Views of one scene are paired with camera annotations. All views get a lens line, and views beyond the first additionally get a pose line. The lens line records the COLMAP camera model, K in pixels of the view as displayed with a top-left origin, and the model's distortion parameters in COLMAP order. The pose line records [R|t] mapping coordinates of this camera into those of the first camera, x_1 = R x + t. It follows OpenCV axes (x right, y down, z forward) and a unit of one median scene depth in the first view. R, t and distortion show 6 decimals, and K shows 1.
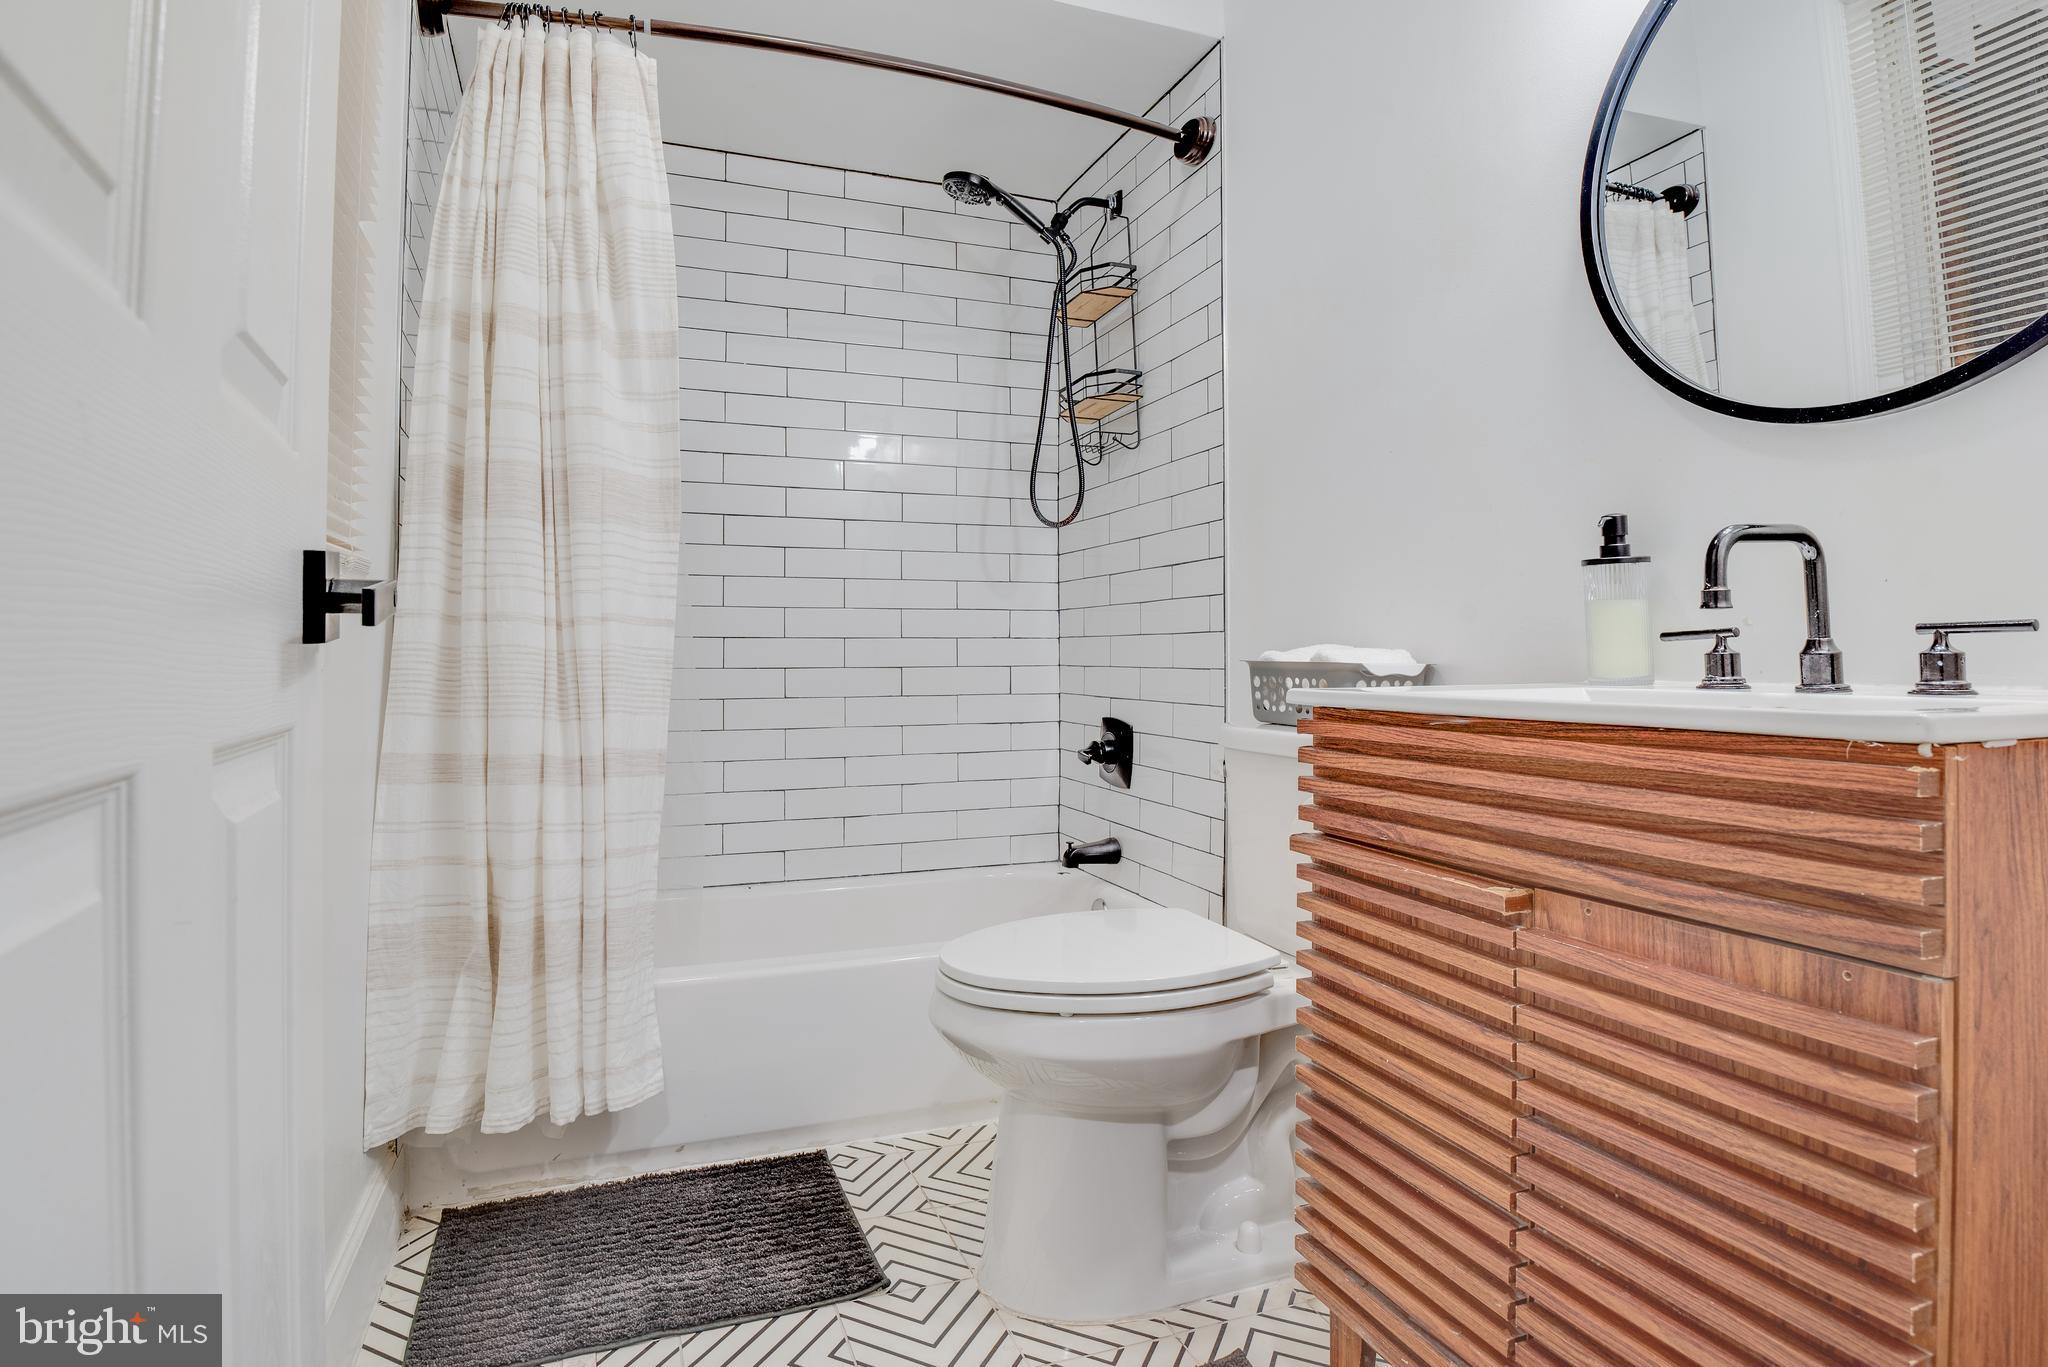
lens RADIAL K [[1076.5, 0, 898.8], [0, 1076.5, 609.7], [0, 0, 1]] dist [-0.024087, -0.006531]
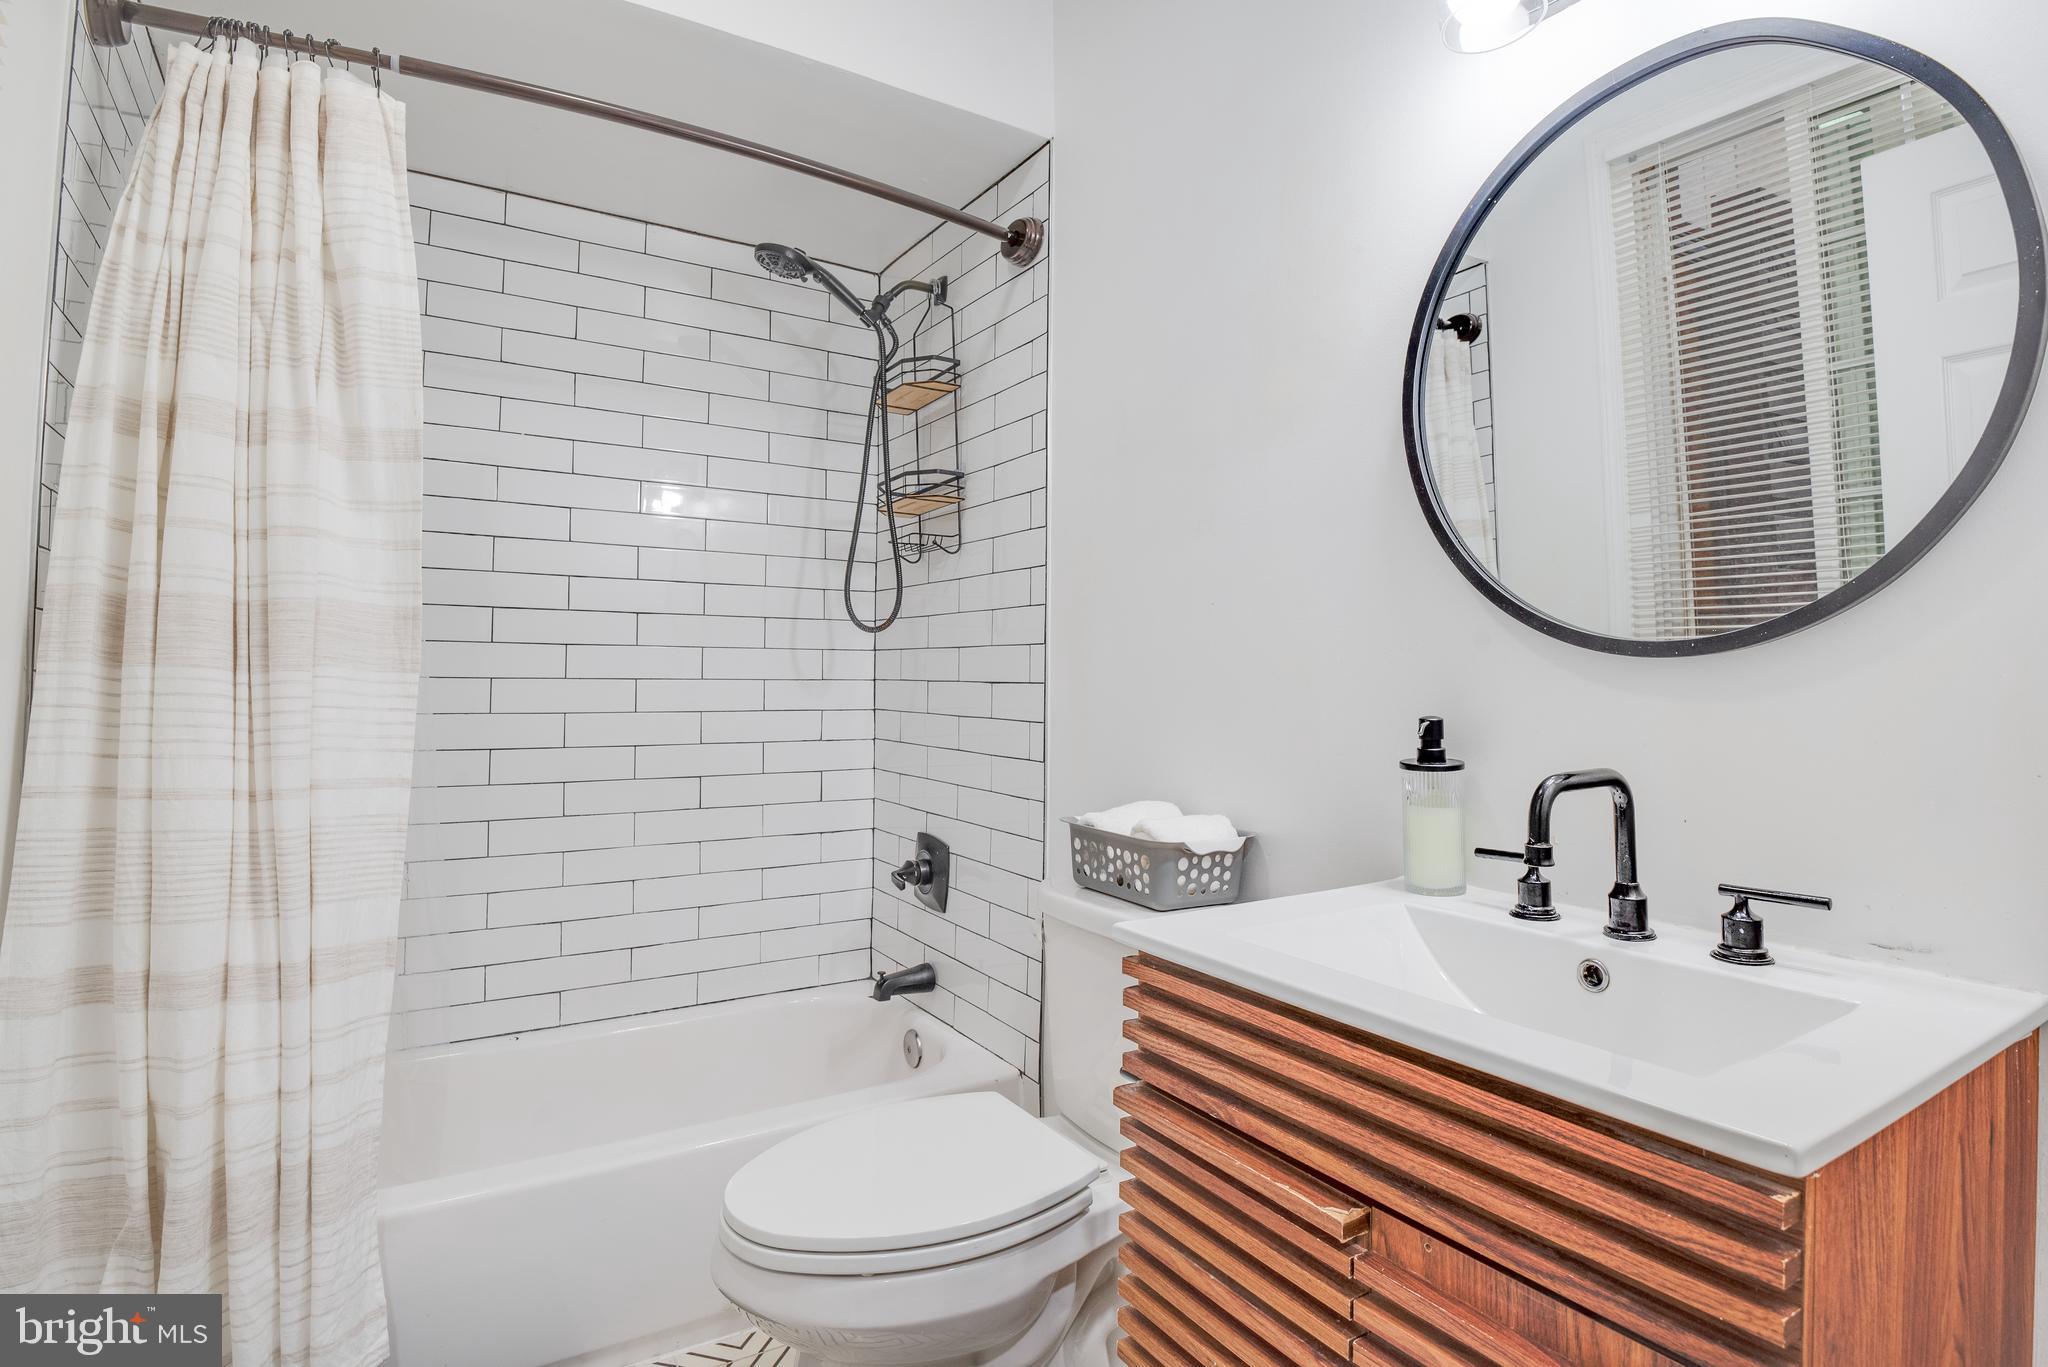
lens RADIAL K [[1092.1, 0, 974.5], [0, 1092.1, 618.4], [0, 0, 1]] dist [-0.038185, -0.002662]
pose [[0.973074, 0.016186, 0.229924, 0.022705], [-0.013385, 0.999816, -0.013740, -0.111543], [-0.230104, 0.010292, 0.973112, 0.087468]]
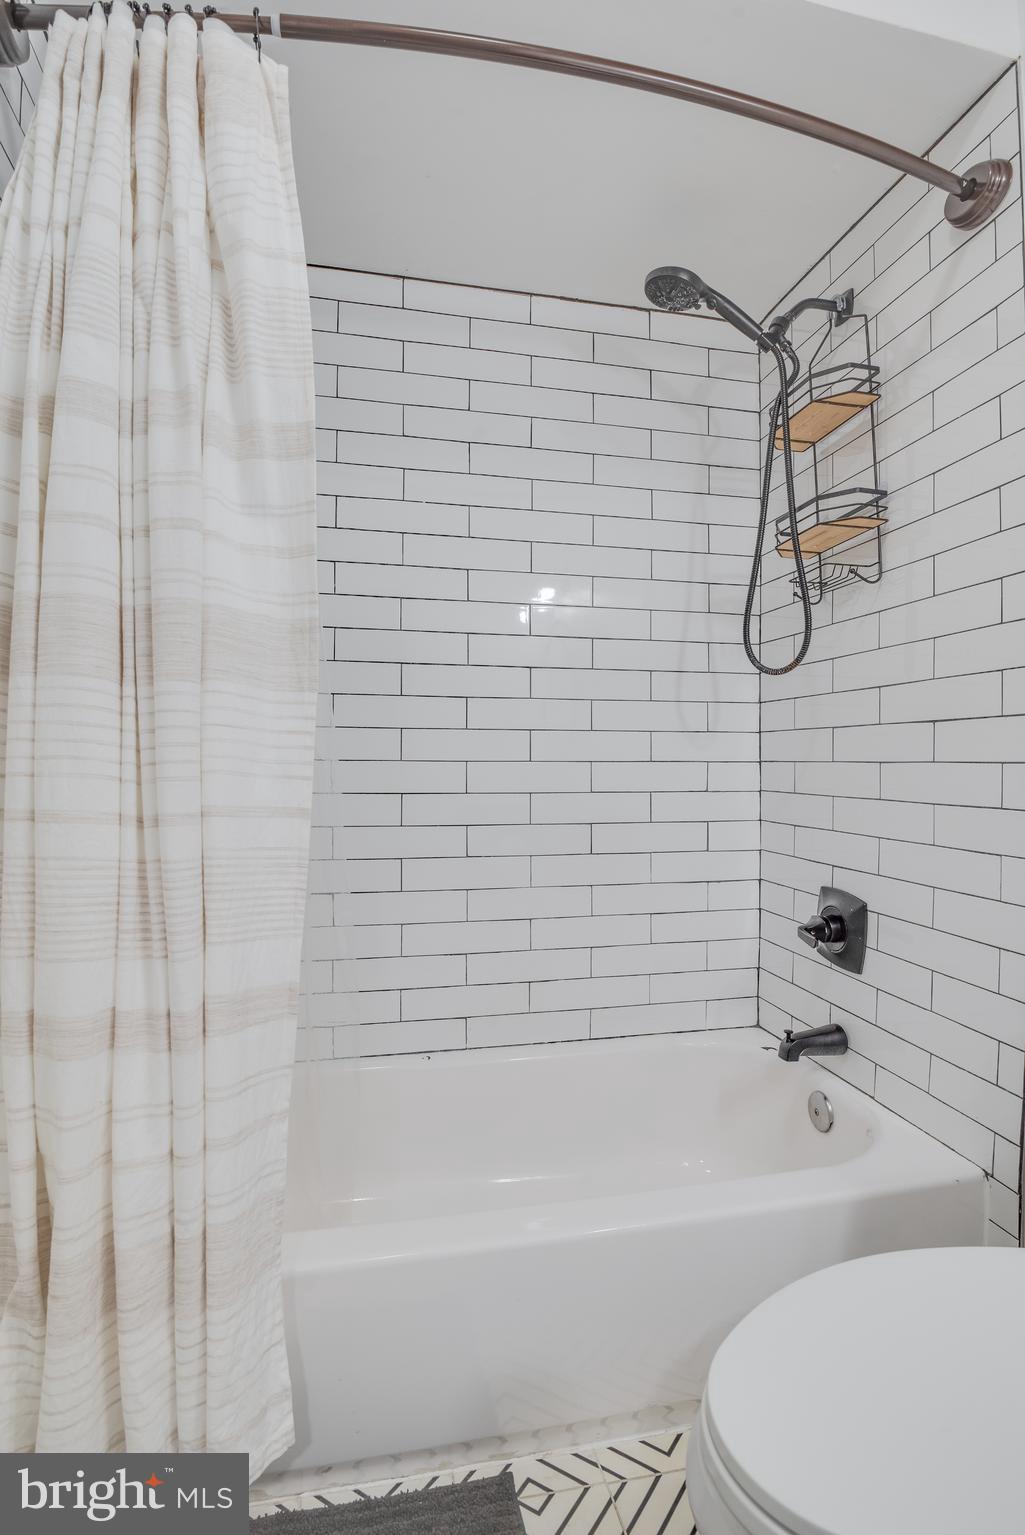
lens RADIAL K [[818.7, 0, 512.5], [0, 818.7, 767.5], [0, 0, 1]] dist [-0.042426, -0.000383]
pose [[0.997020, 0.002320, -0.077114, -0.024834], [0.001152, 0.998989, 0.044944, -0.045542], [0.077140, -0.044898, 0.996009, 0.458439]]
